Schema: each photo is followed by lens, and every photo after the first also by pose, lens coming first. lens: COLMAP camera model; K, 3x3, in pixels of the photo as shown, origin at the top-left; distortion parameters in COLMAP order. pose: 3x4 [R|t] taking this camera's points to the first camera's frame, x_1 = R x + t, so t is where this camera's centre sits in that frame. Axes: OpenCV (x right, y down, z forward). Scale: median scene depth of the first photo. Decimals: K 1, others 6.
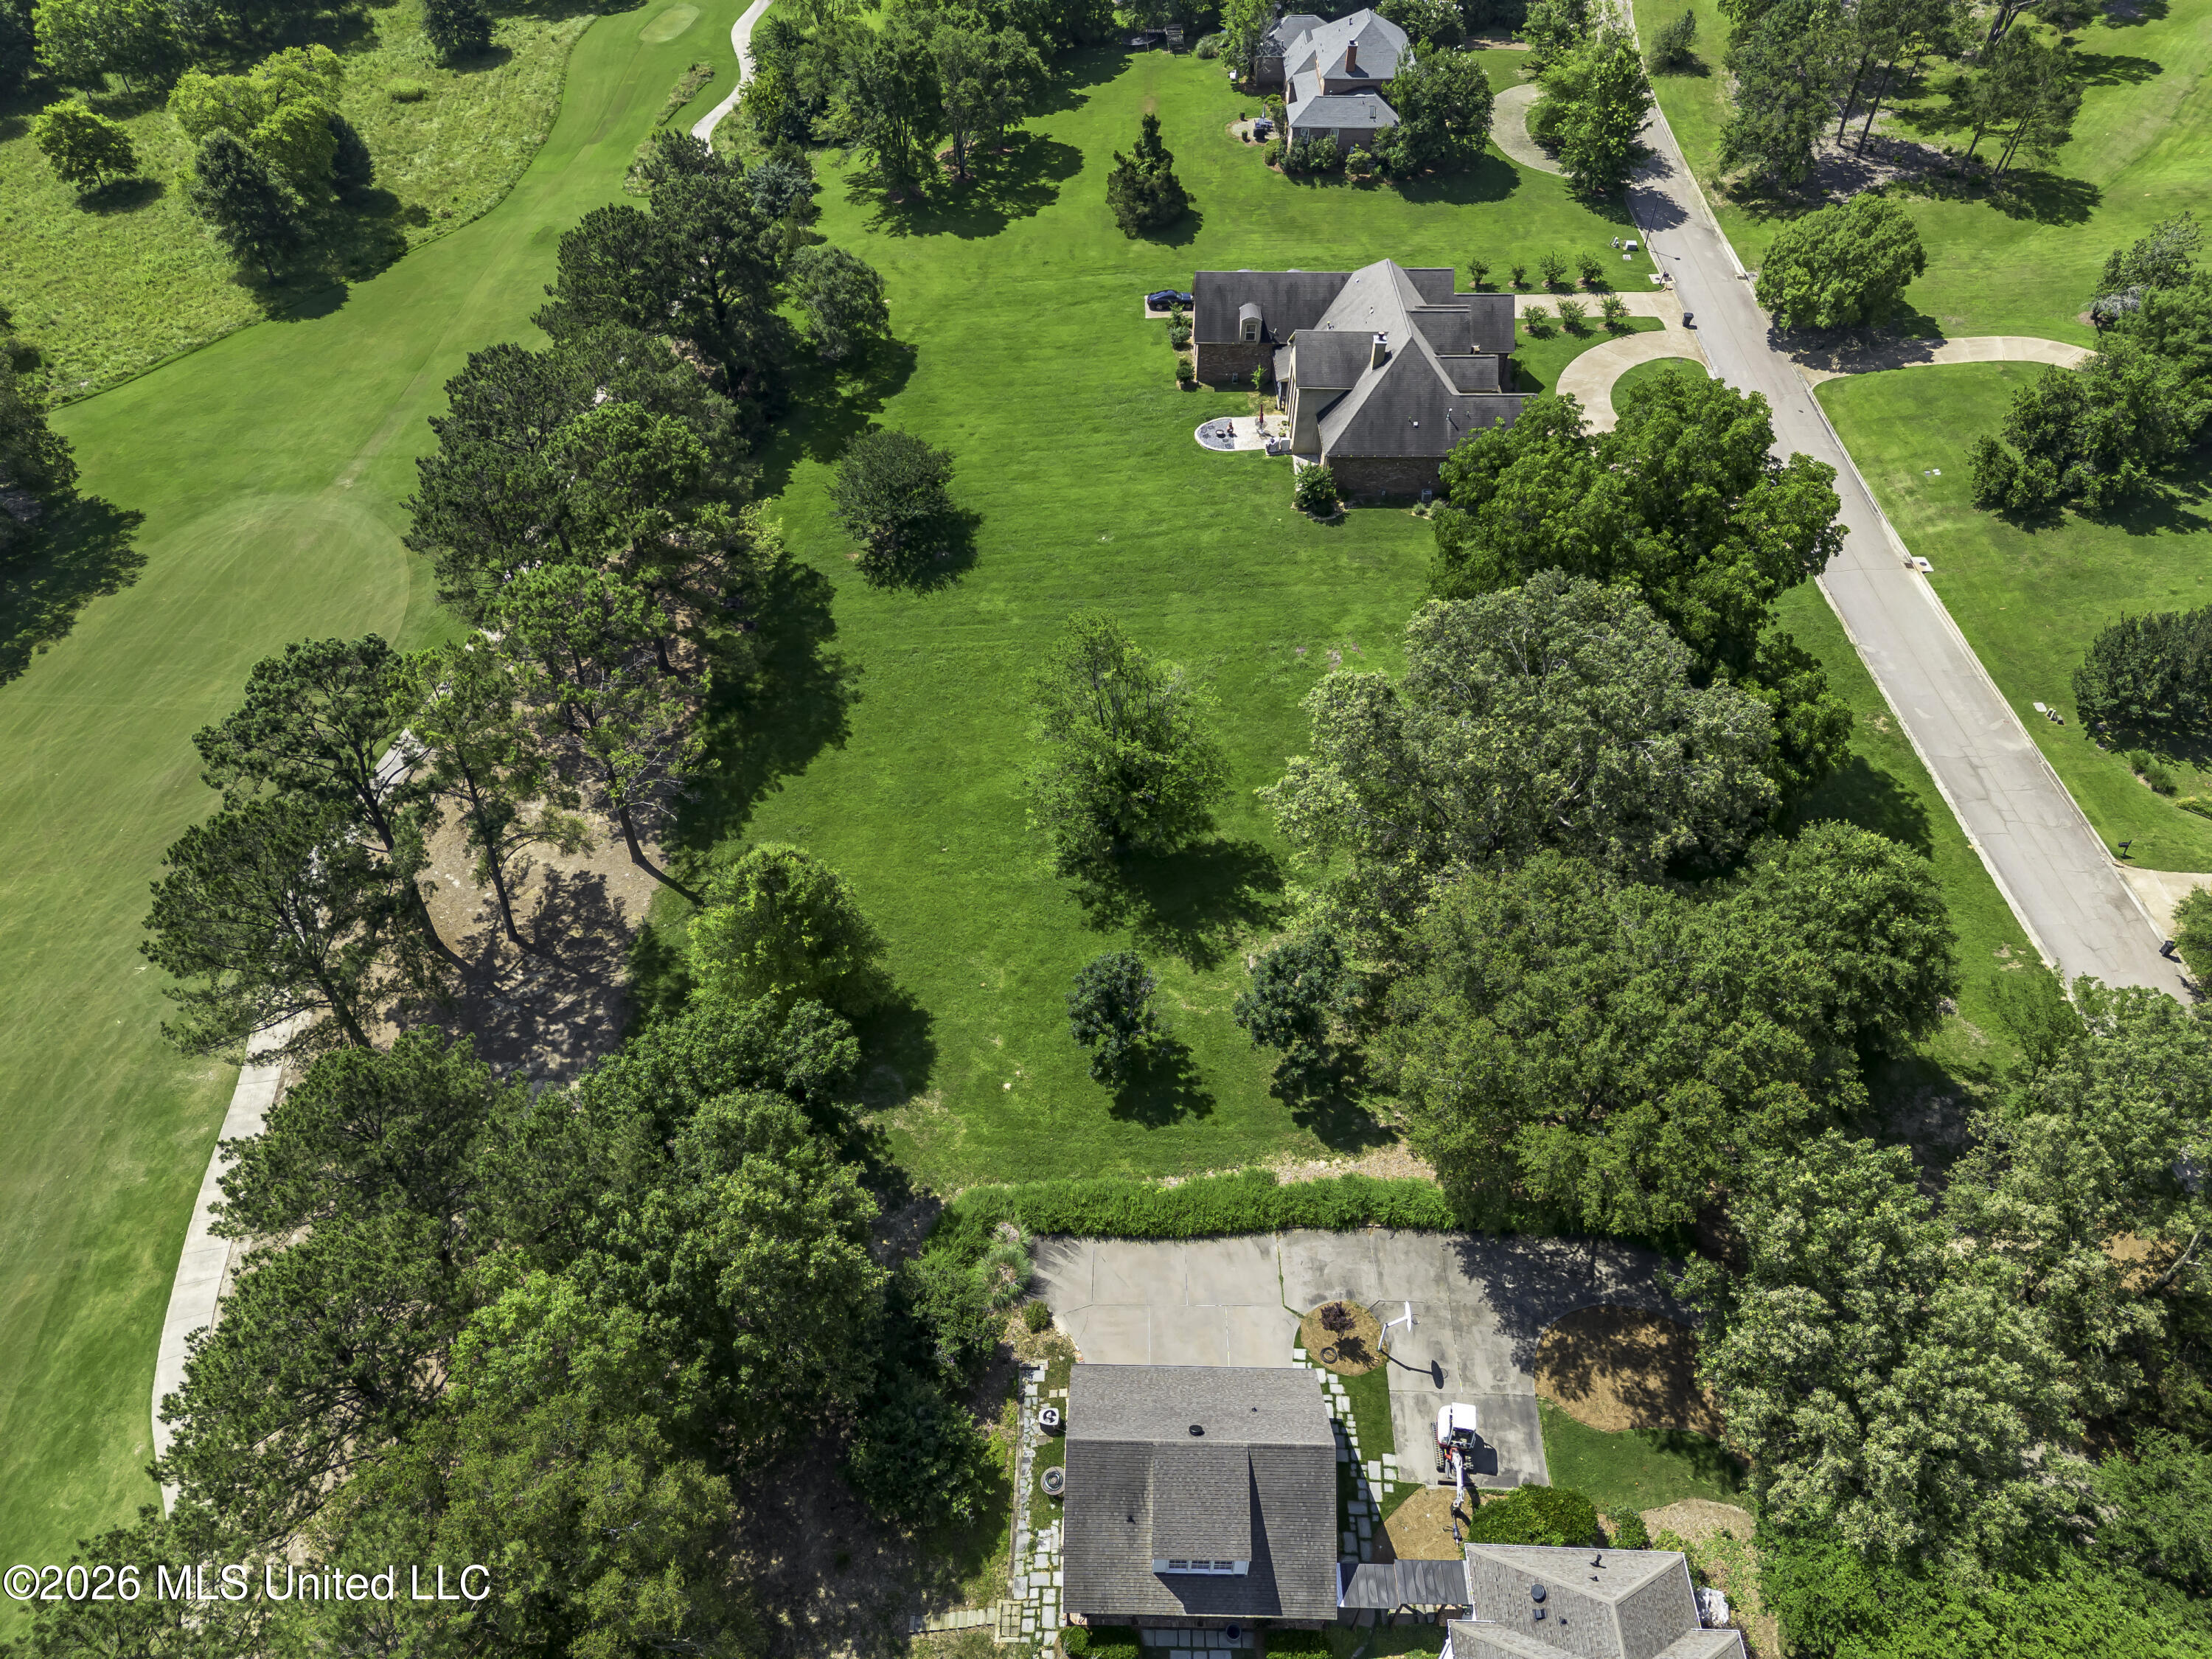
lens RADIAL K [[1567.2, 0, 1106.0], [0, 1567.2, 829.5], [0, 0, 1]] dist [0.060078, -0.046372]
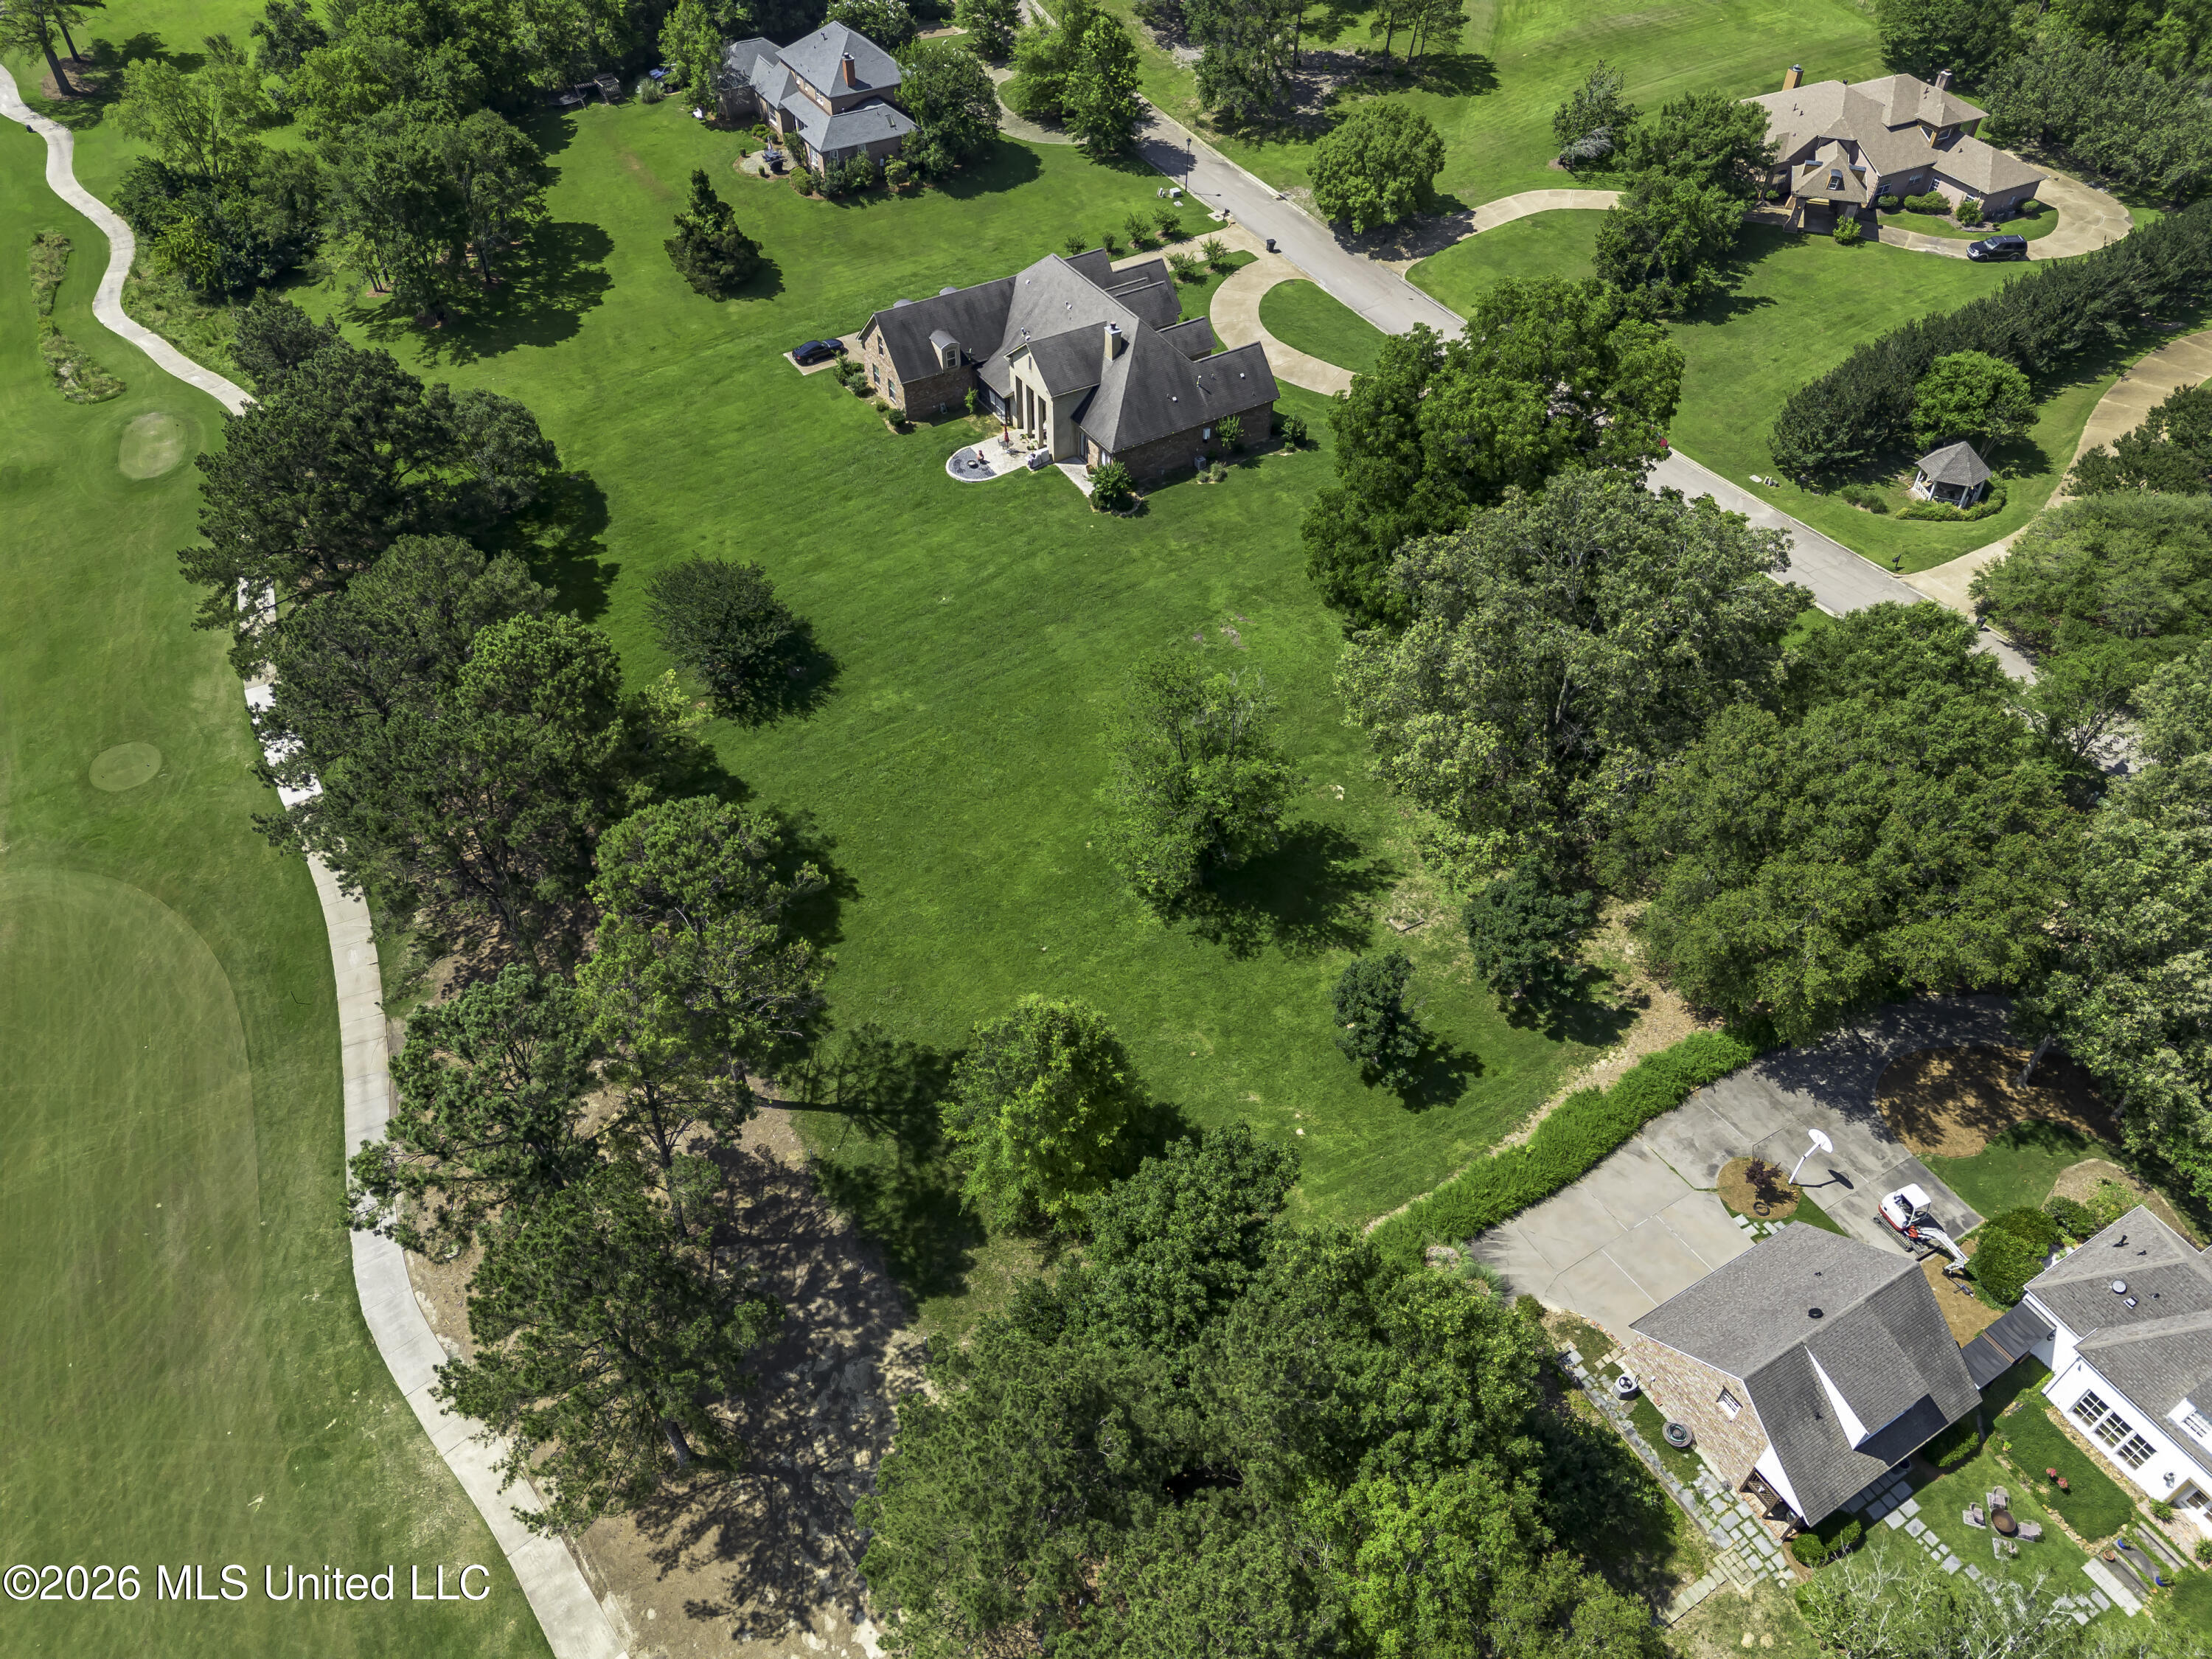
lens RADIAL K [[1567.2, 0, 1106.0], [0, 1567.2, 829.5], [0, 0, 1]] dist [0.060078, -0.046372]
pose [[0.850896, -0.371513, 0.371421, -0.323924], [0.368976, 0.925916, 0.080850, -0.095664], [-0.373941, 0.068250, 0.924938, 0.085382]]
